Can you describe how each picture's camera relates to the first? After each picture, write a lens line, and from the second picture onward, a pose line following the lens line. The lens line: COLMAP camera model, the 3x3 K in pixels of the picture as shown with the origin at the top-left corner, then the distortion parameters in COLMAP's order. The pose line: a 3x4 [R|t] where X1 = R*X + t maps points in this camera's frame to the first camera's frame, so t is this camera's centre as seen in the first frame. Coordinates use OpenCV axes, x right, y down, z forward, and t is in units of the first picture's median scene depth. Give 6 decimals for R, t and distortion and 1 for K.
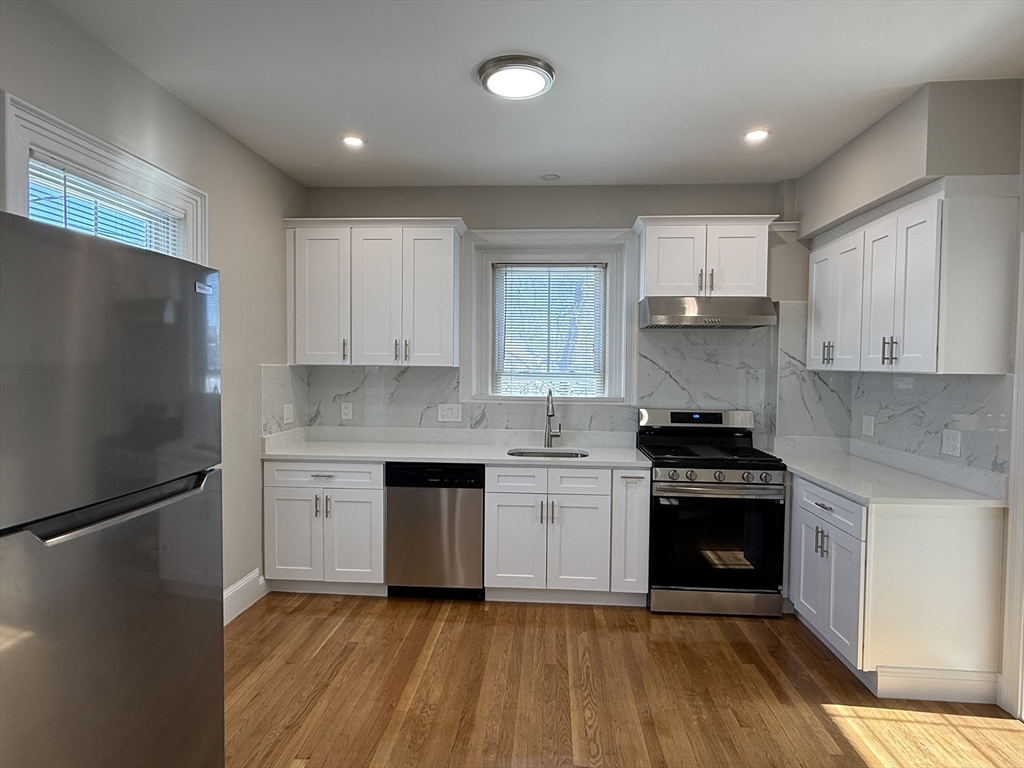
lens RADIAL K [[586.3, 0, 507.4], [0, 586.3, 384.2], [0, 0, 1]] dist [-0.000410, 0.000307]
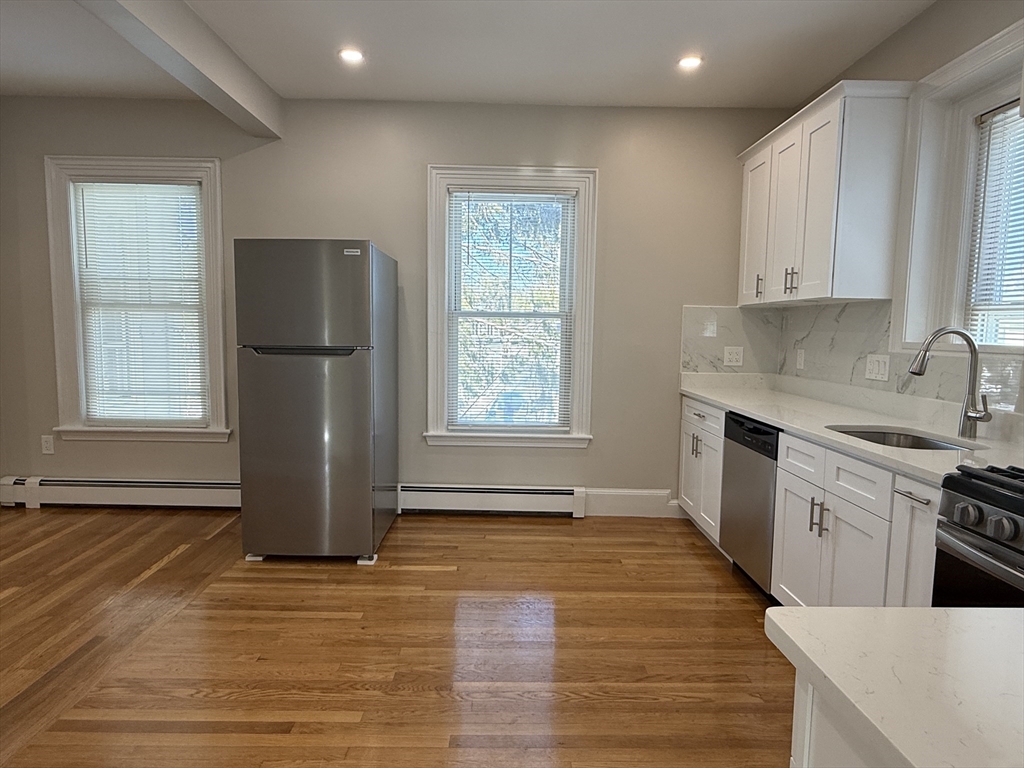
lens RADIAL K [[586.3, 0, 507.4], [0, 586.3, 384.2], [0, 0, 1]] dist [-0.000410, 0.000307]
pose [[0.083995, 0.083727, -0.992942, 0.623510], [-0.047800, 0.995655, 0.079912, 0.038739], [0.995319, 0.040750, 0.087632, 0.575834]]
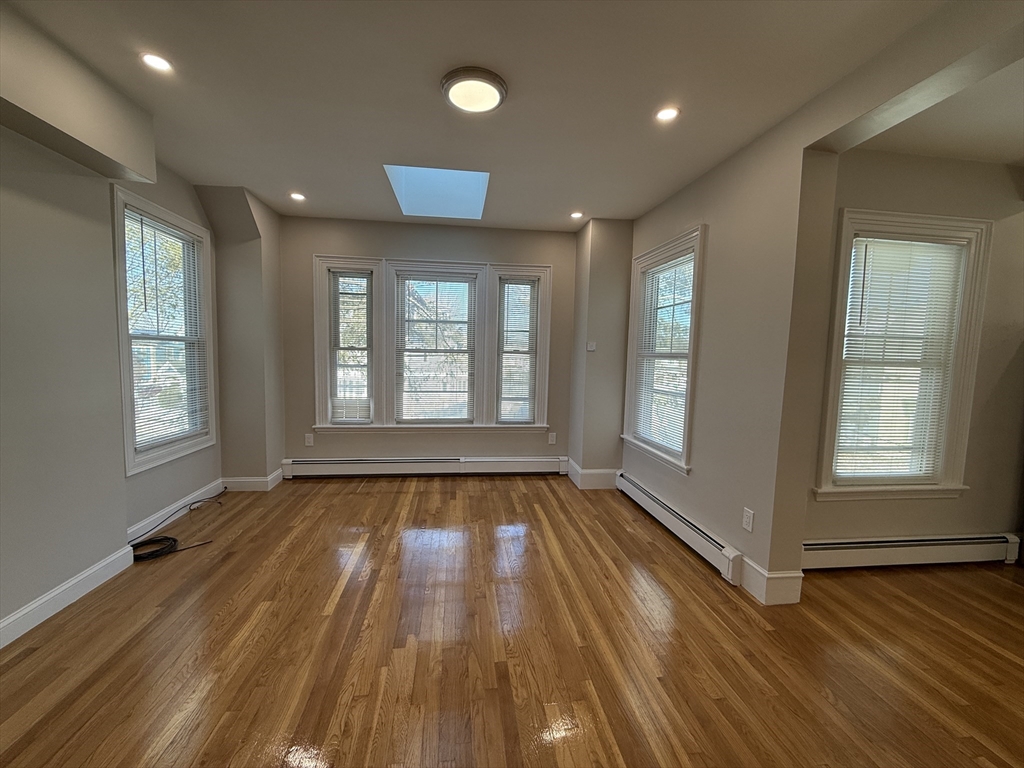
lens RADIAL K [[414.9, 0, 512.0], [0, 414.9, 384.0], [0, 0, 1]] dist [-0.000355, 0.000018]
pose [[0.203109, 0.072672, -0.976456, 0.094130], [-0.057615, 0.996401, 0.062172, 0.042880], [0.977460, 0.043631, 0.206565, -0.816467]]
